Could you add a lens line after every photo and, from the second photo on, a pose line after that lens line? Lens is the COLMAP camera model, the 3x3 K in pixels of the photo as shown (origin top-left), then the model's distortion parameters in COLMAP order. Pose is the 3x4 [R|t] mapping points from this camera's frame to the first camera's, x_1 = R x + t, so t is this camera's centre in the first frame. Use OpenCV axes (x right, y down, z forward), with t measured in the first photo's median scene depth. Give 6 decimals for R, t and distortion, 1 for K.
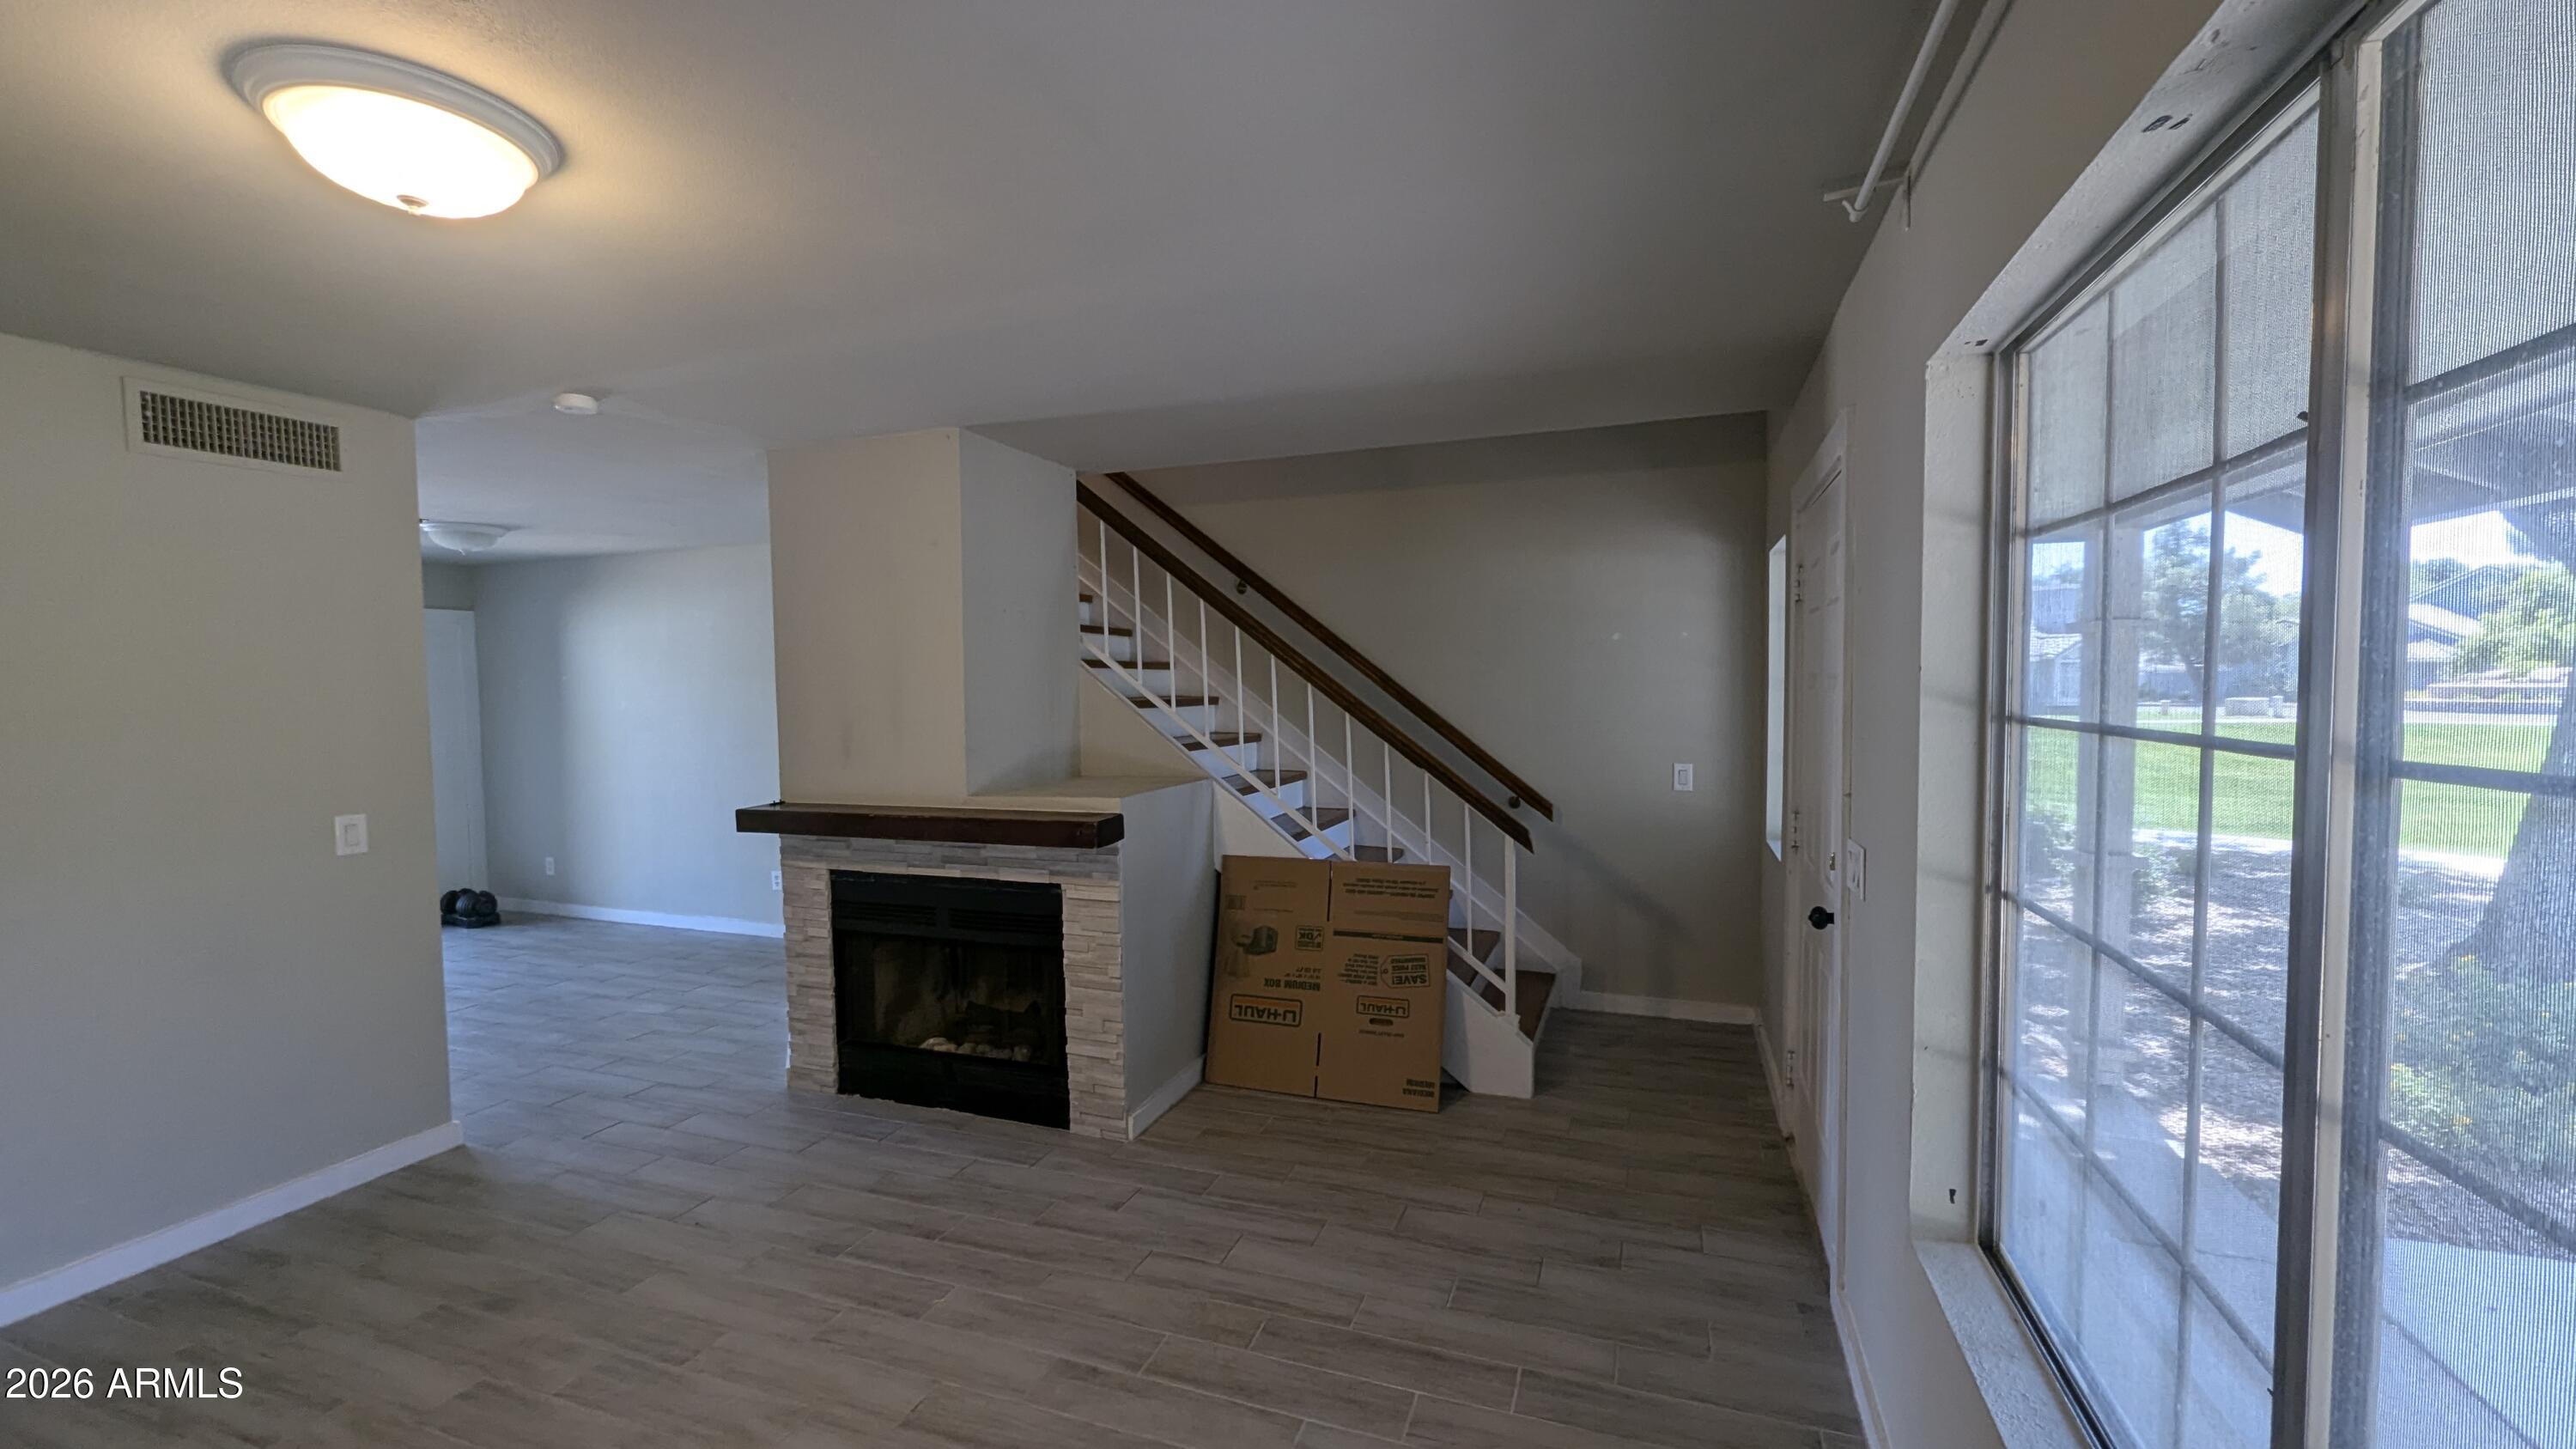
lens RADIAL K [[1020.5, 0, 1289.9], [0, 1020.5, 738.3], [0, 0, 1]] dist [0.000812, -0.000015]
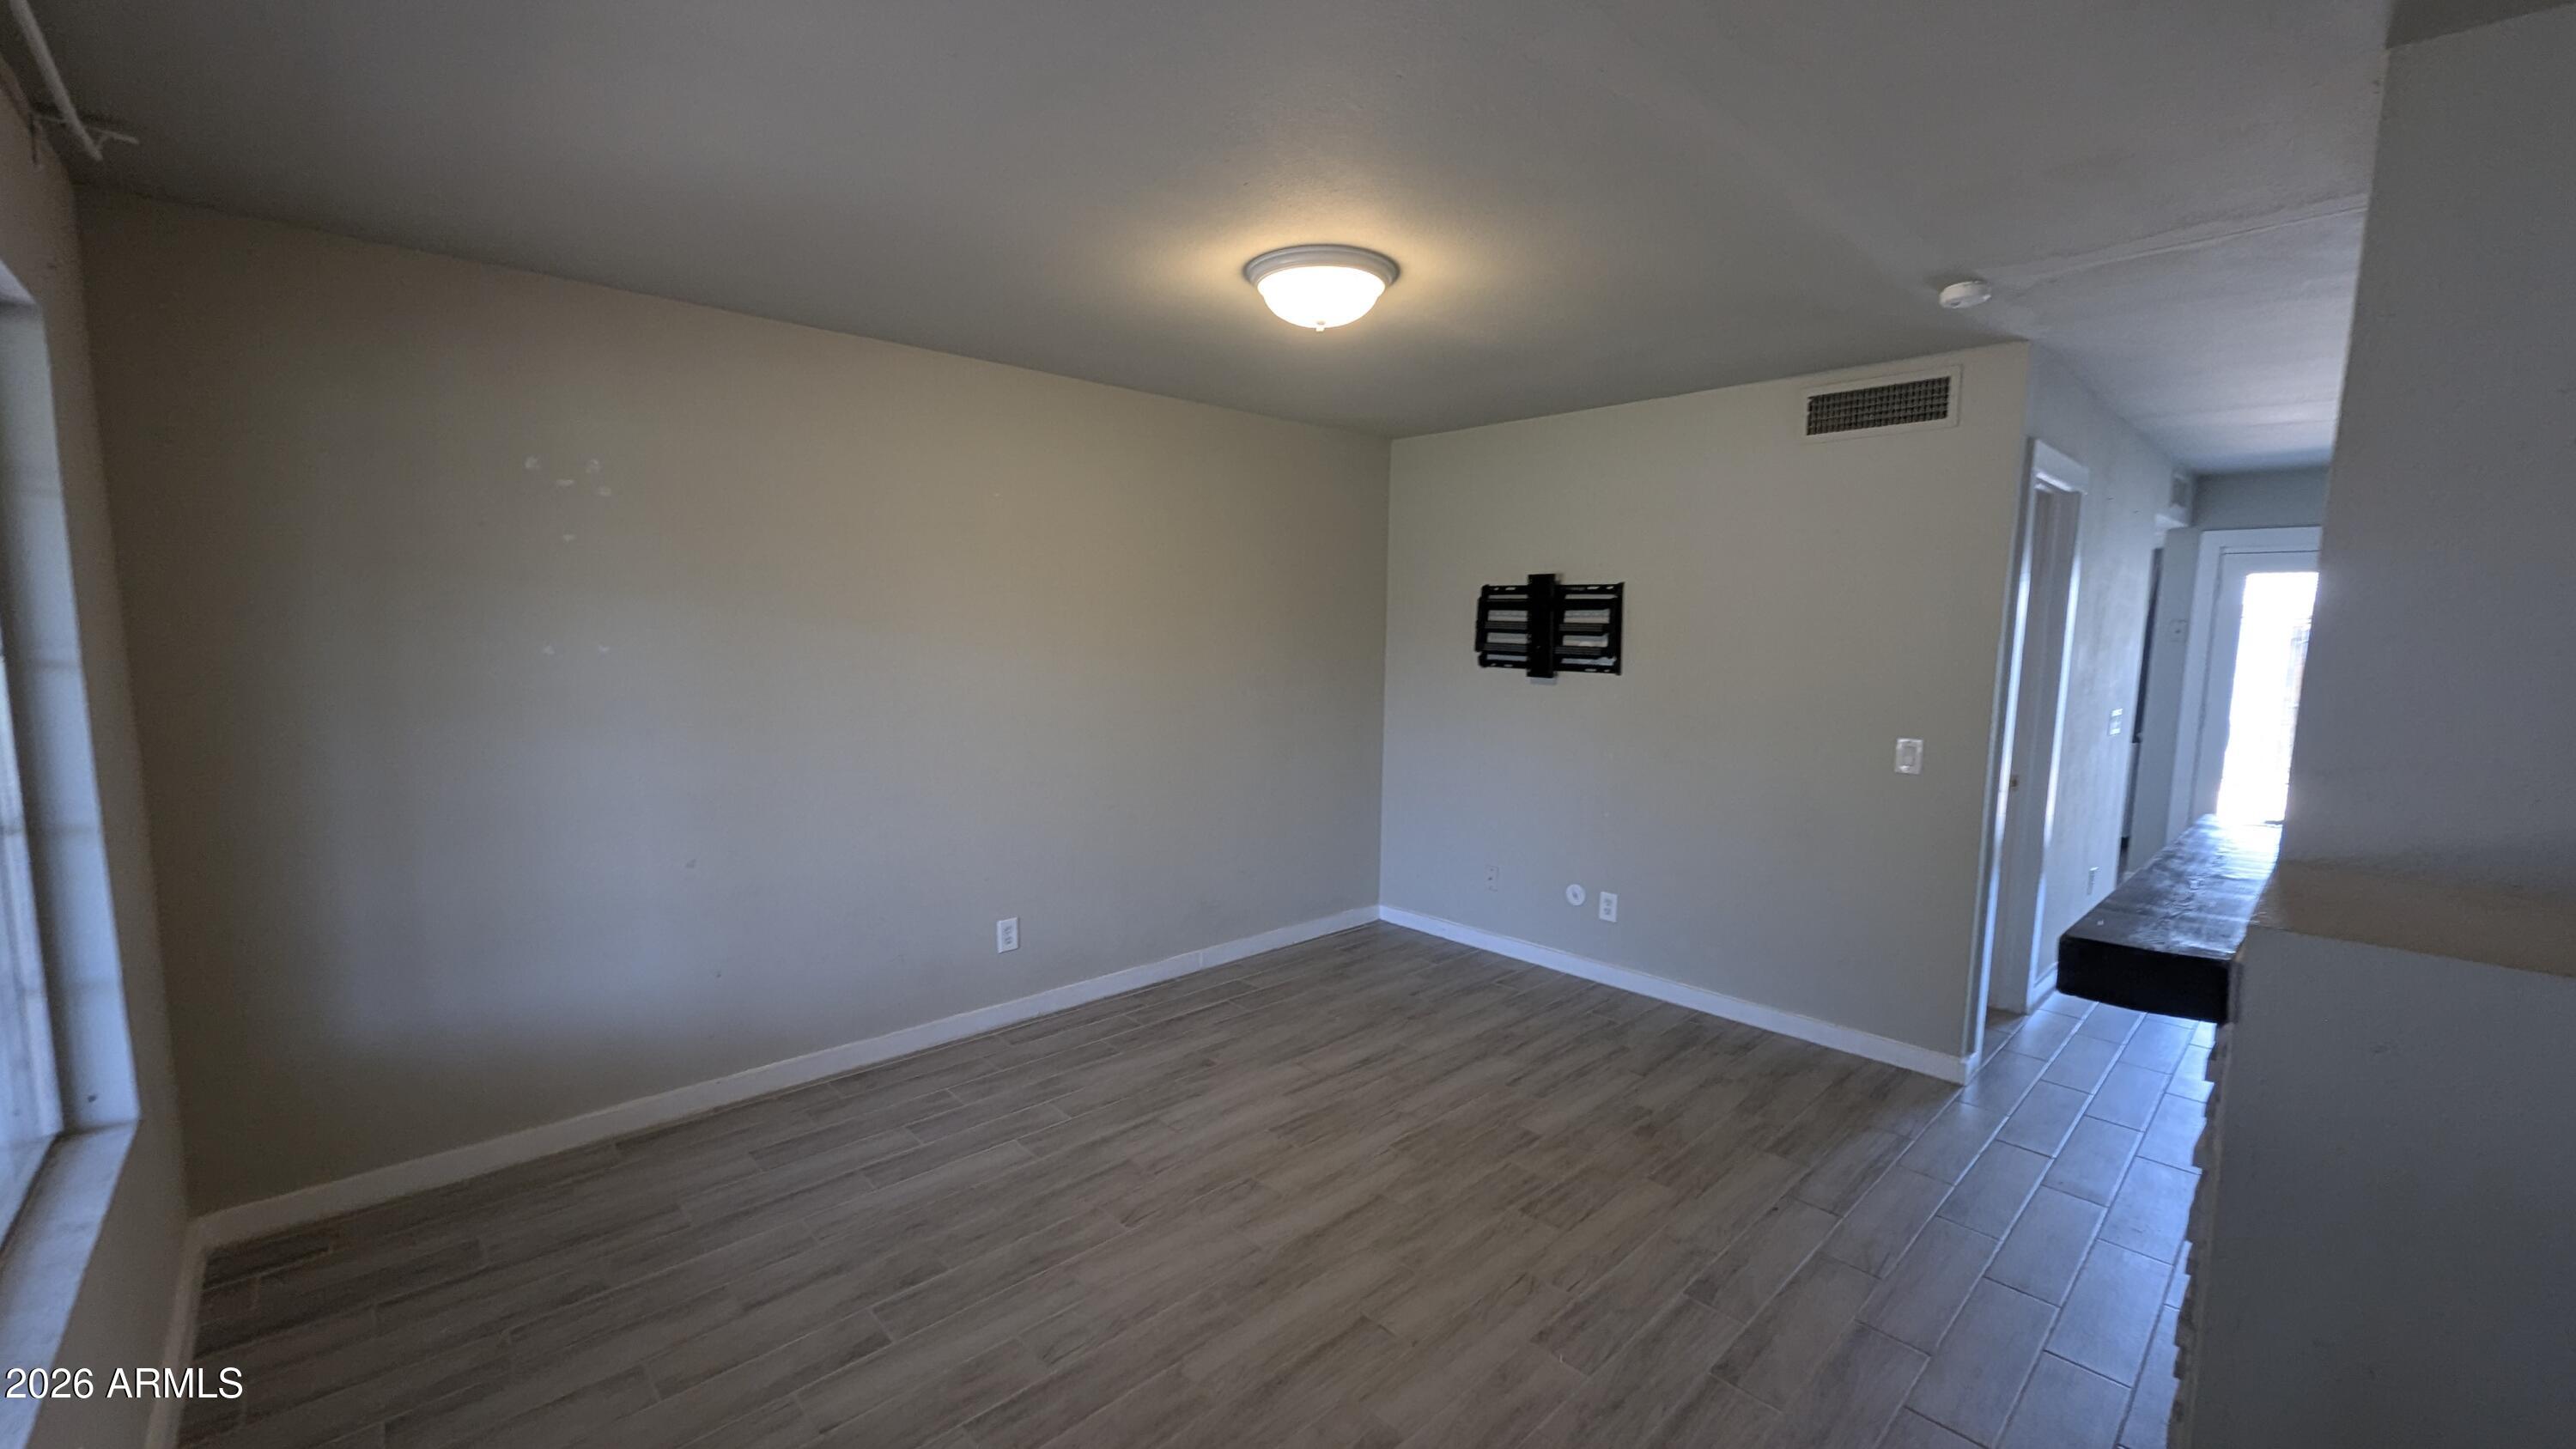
lens RADIAL K [[1020.5, 0, 1289.9], [0, 1020.5, 738.3], [0, 0, 1]] dist [0.000812, -0.000015]
pose [[-0.451043, 0.114857, -0.885081, 0.356794], [-0.053606, 0.986408, 0.155325, -0.060064], [0.890891, 0.117504, -0.438755, 0.888626]]
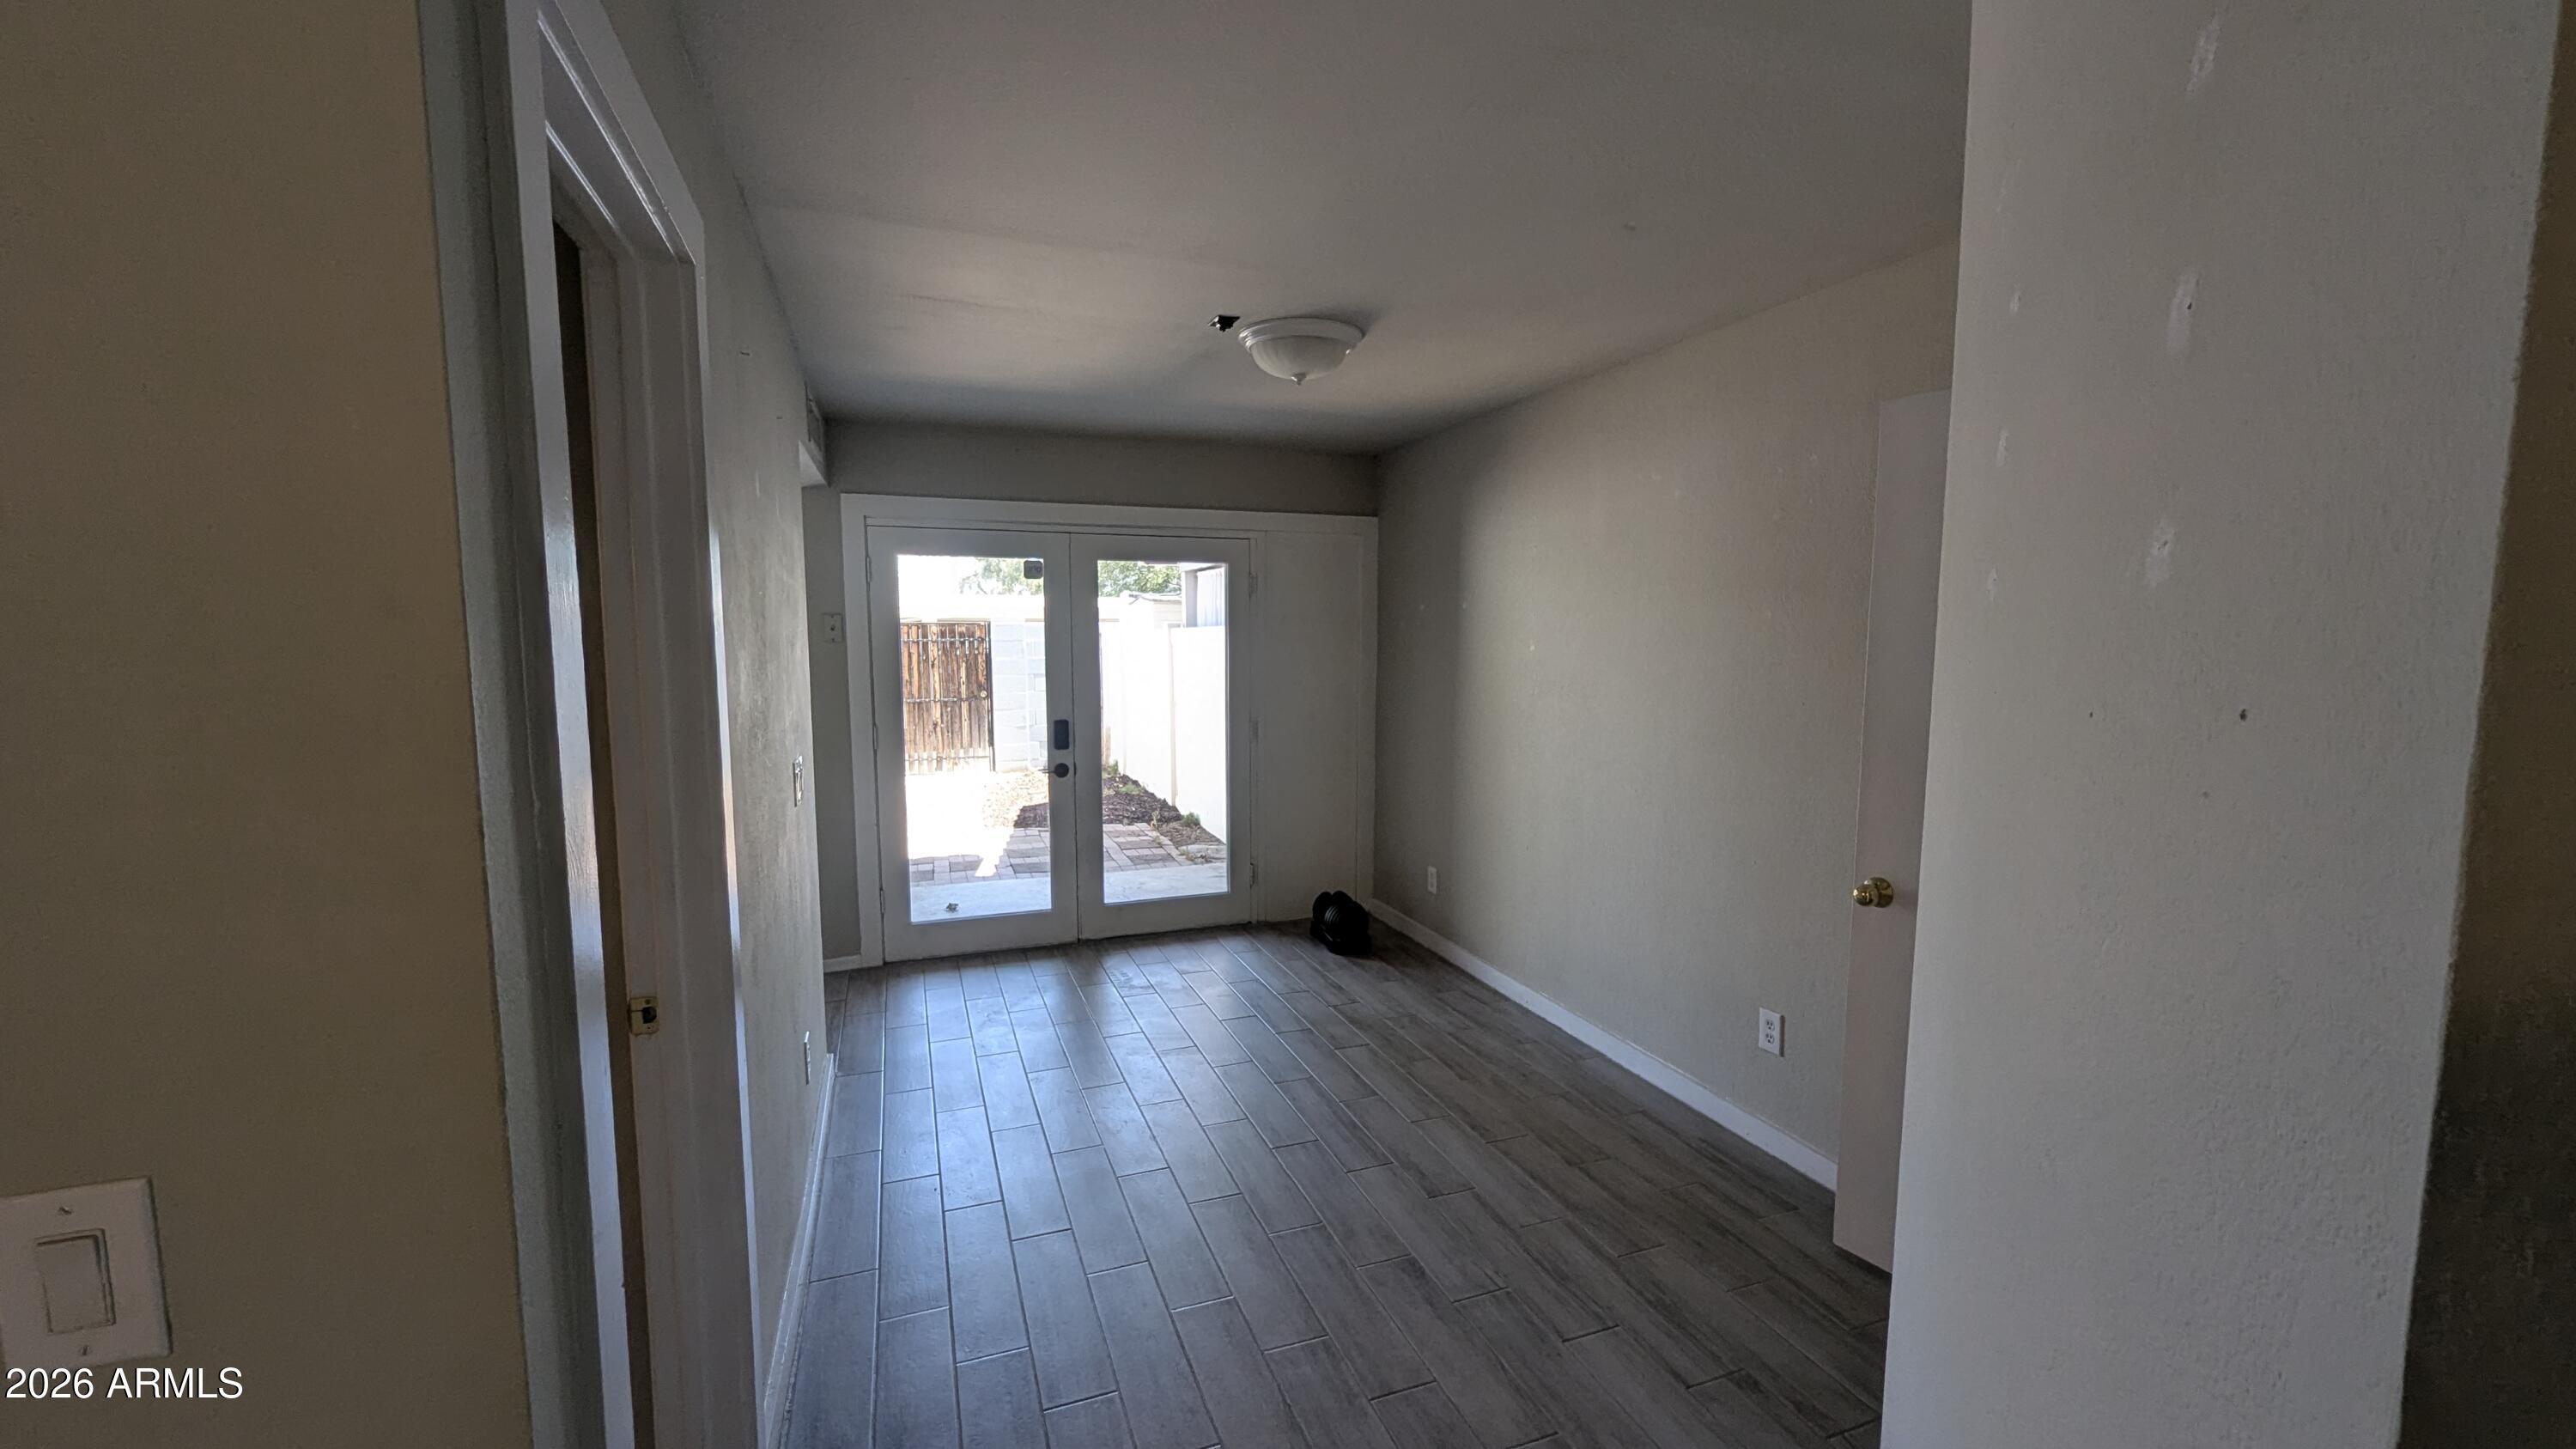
lens RADIAL K [[1020.5, 0, 1289.9], [0, 1020.5, 738.3], [0, 0, 1]] dist [0.000812, -0.000015]
pose [[0.656143, 0.097844, -0.748267, -0.622730], [-0.057695, 0.995161, 0.079536, -0.045633], [0.752428, -0.009016, 0.658613, 1.052750]]
